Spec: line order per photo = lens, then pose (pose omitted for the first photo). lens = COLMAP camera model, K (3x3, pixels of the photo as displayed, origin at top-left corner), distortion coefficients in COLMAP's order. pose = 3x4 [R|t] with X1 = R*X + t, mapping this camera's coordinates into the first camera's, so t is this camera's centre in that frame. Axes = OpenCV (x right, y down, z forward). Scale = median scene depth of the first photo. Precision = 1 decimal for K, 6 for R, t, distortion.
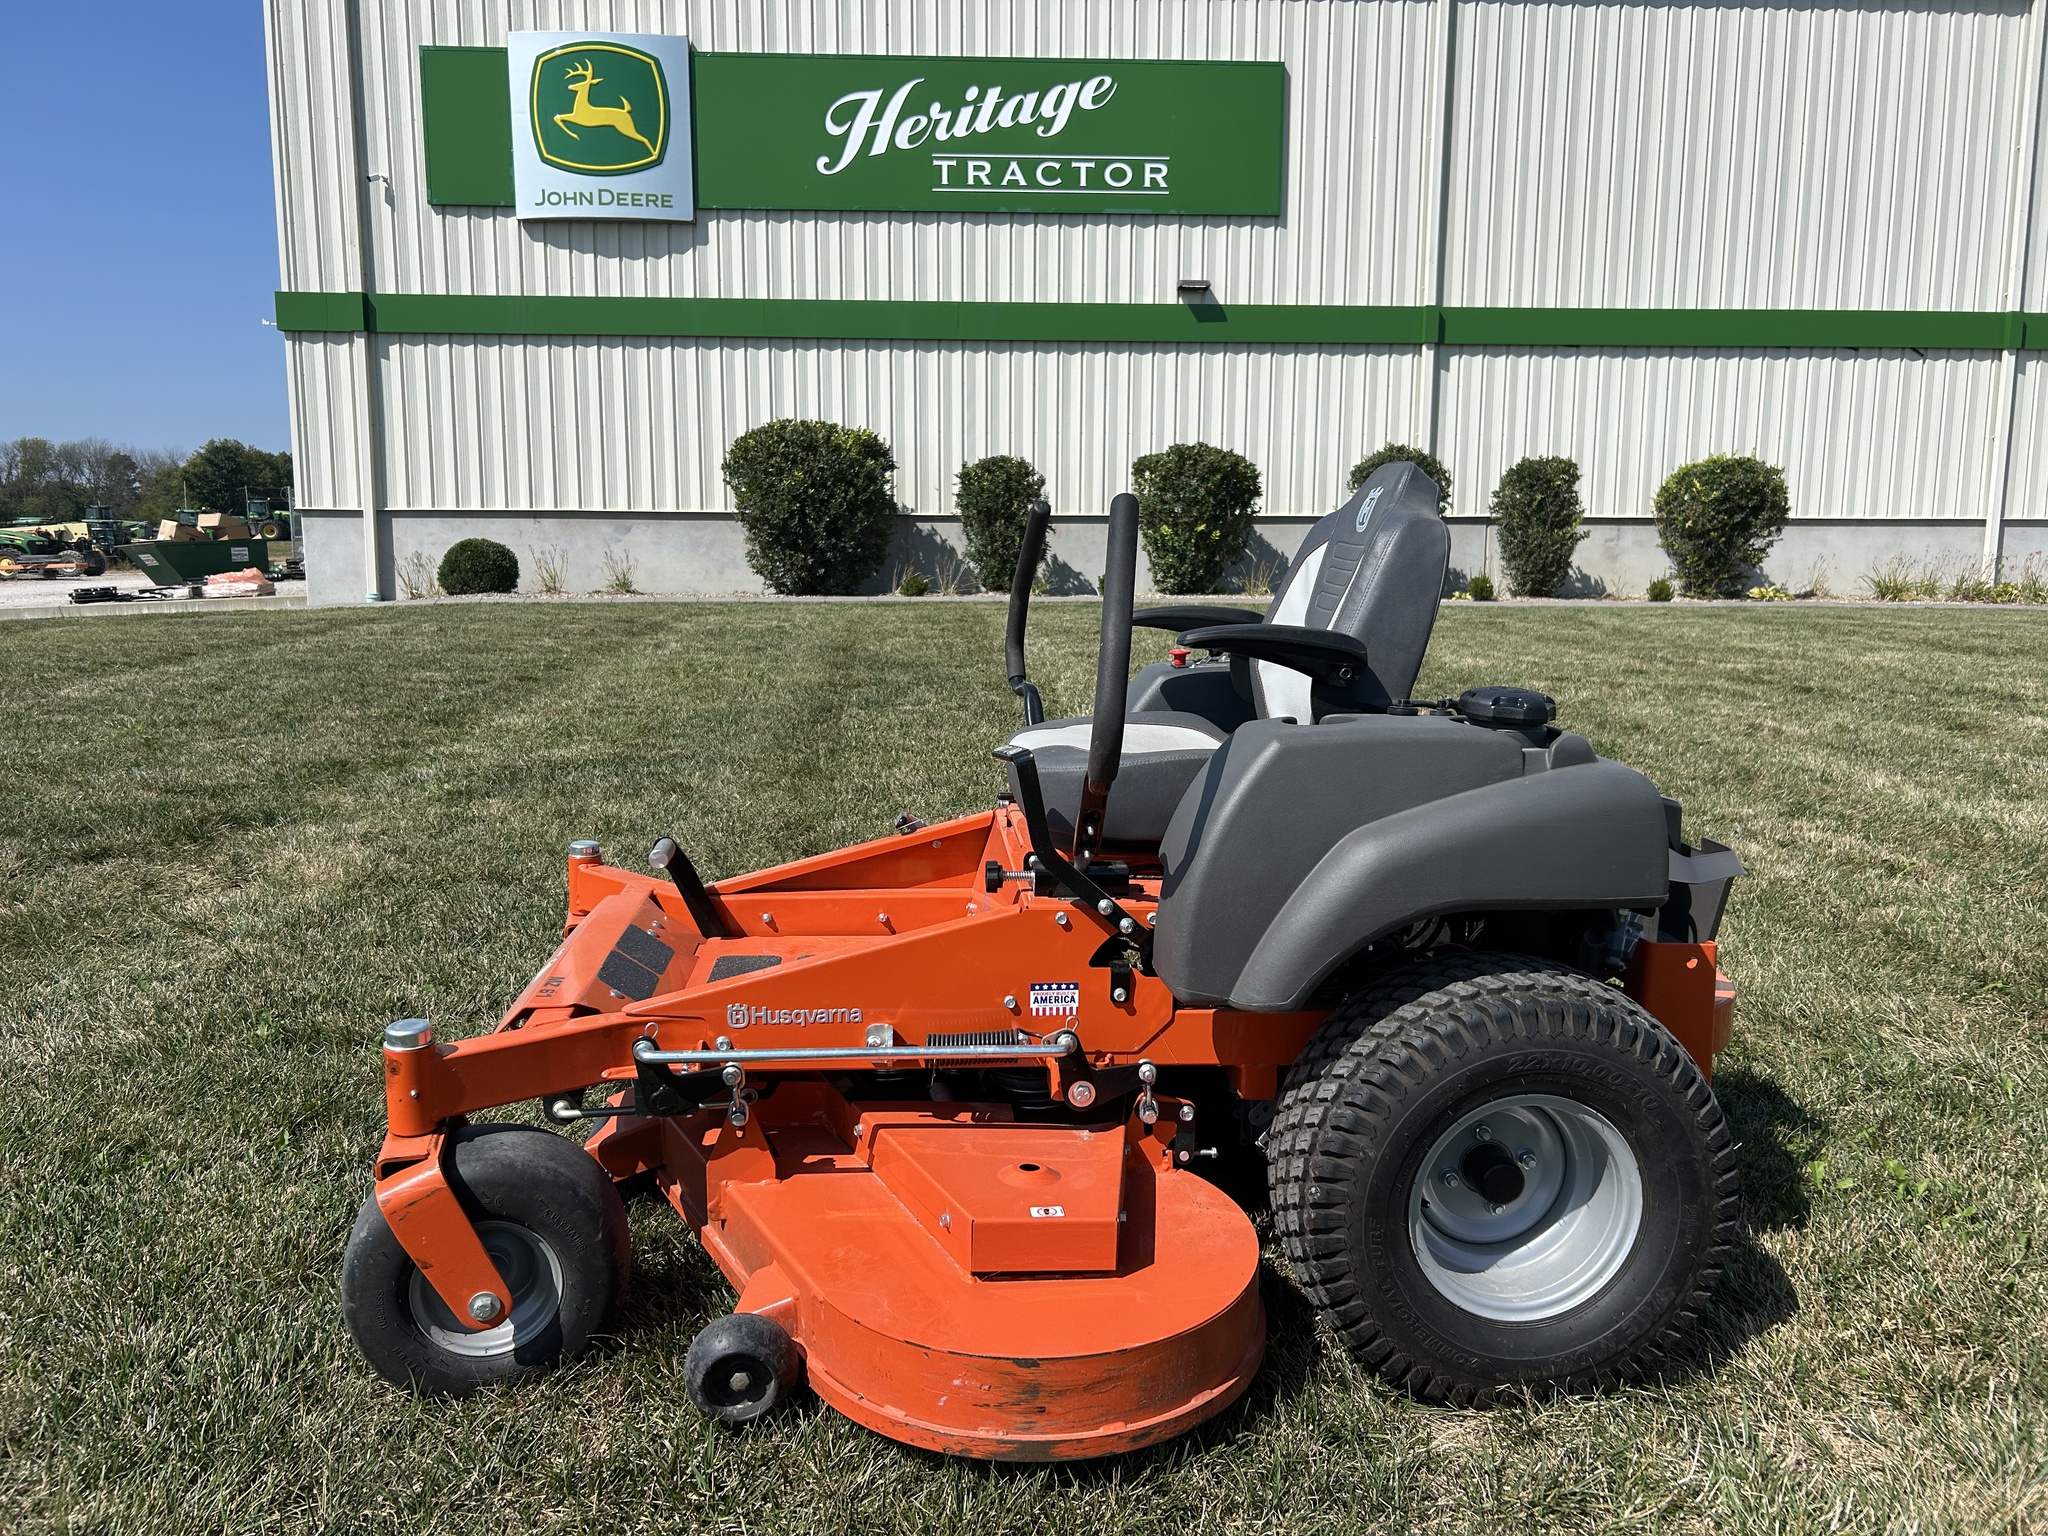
lens RADIAL K [[1583.5, 0, 1038.2], [0, 1583.5, 723.3], [0, 0, 1]] dist [0.055399, -0.054836]
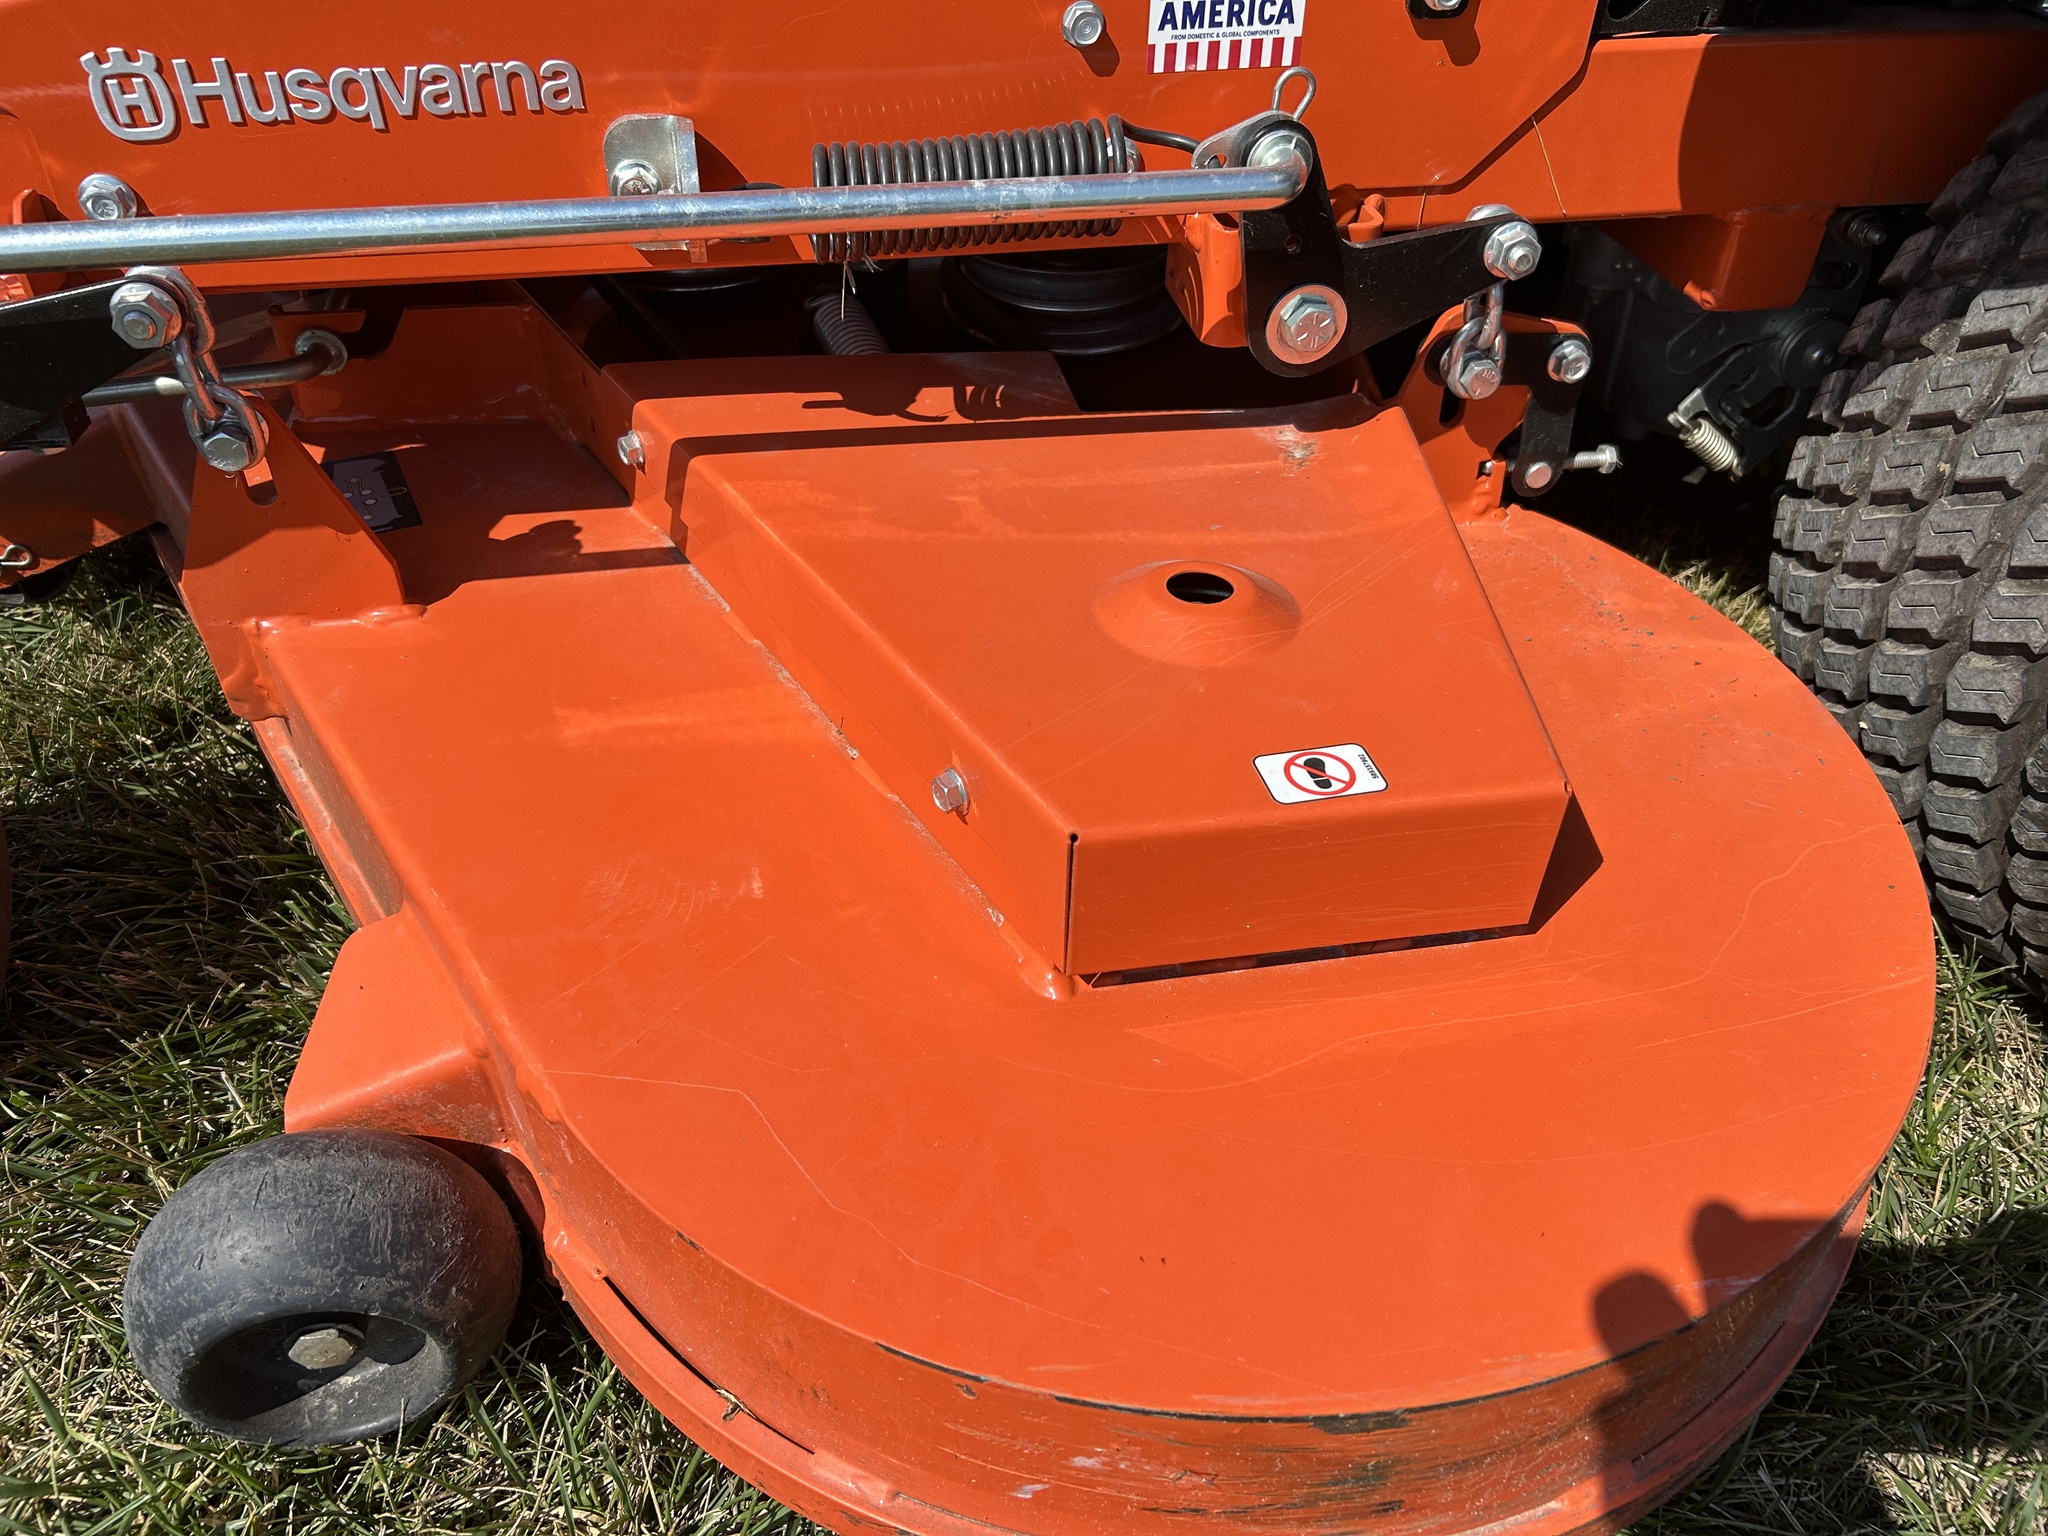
lens RADIAL K [[1558.2, 0, 1022.4], [0, 1558.2, 742.5], [0, 0, 1]] dist [0.077667, -0.092757]
pose [[0.994864, -0.063522, 0.078803, -0.059247], [0.015362, 0.864290, 0.502759, 0.140209], [-0.100045, -0.498966, 0.860827, 0.665213]]
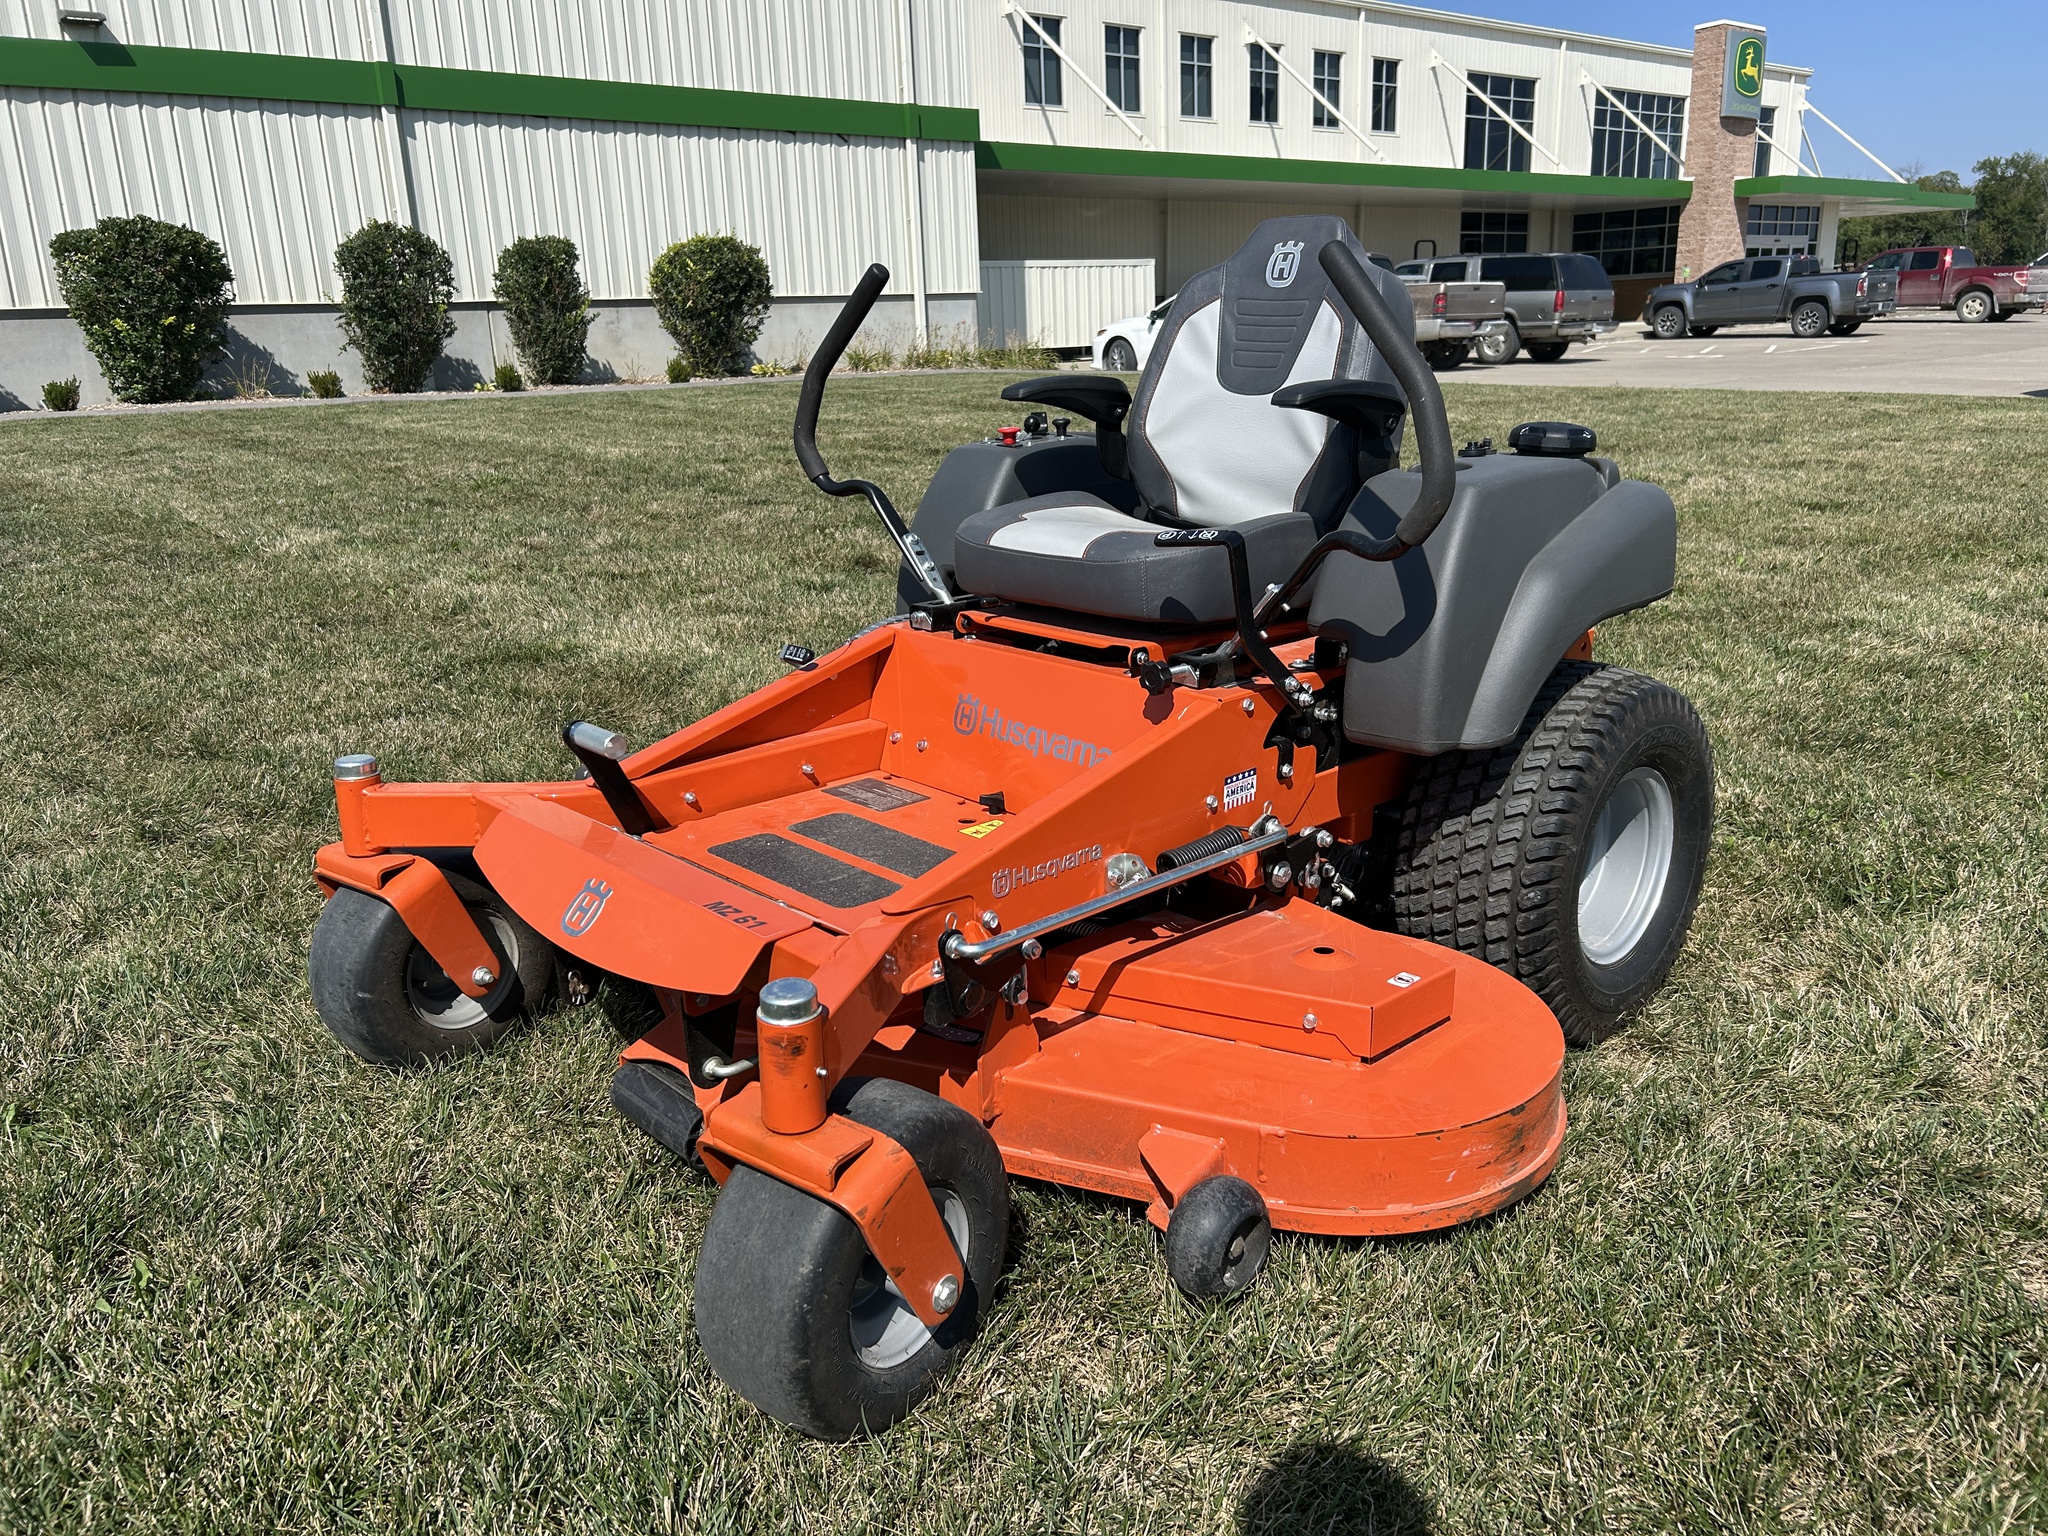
lens RADIAL K [[1558.2, 0, 1022.4], [0, 1558.2, 742.5], [0, 0, 1]] dist [0.077667, -0.092757]
pose [[0.785180, -0.195548, 0.587582, -0.634095], [0.113507, 0.978205, 0.173869, -0.032597], [-0.608776, -0.069823, 0.790264, 0.326535]]
